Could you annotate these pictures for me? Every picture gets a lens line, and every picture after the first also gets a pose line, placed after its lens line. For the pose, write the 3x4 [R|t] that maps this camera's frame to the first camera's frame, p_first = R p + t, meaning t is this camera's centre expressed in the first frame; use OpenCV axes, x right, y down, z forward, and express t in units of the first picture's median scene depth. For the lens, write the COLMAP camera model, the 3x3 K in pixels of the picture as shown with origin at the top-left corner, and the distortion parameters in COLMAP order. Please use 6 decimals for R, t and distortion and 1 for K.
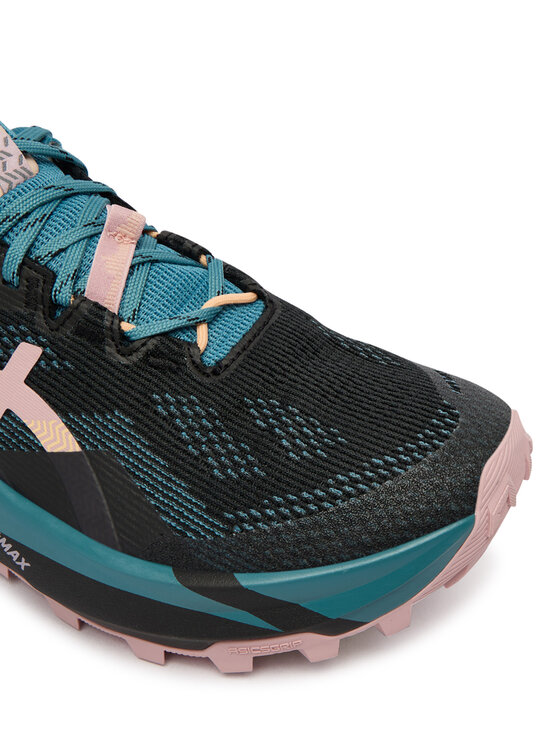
lens RADIAL K [[1000.2, 0, 280.0], [0, 1000.2, 373.0], [0, 0, 1]] dist [-0.004821, 0.045676]
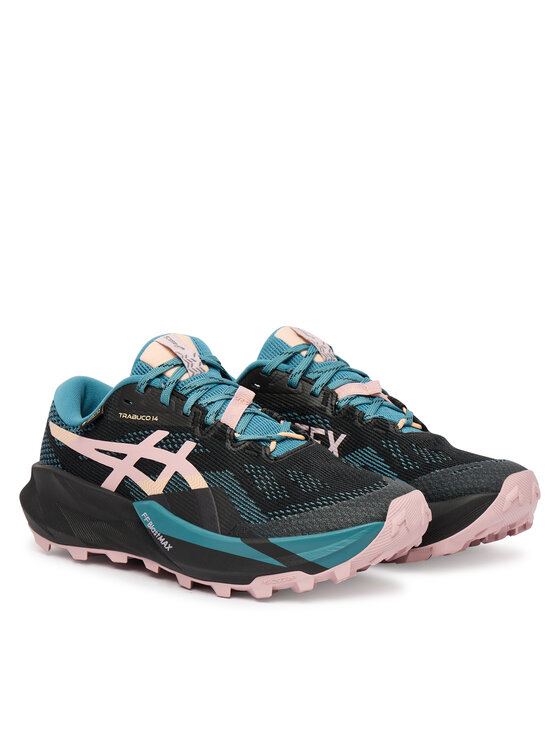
lens RADIAL K [[2194.9, 0, 280.0], [0, 2194.9, 373.0], [0, 0, 1]] dist [0.010325, 0.120167]
pose [[0.976090, 0.062636, -0.208145, 0.877744], [-0.141306, 0.910479, -0.388665, 1.600368], [0.165167, 0.408785, 0.897561, -3.145517]]
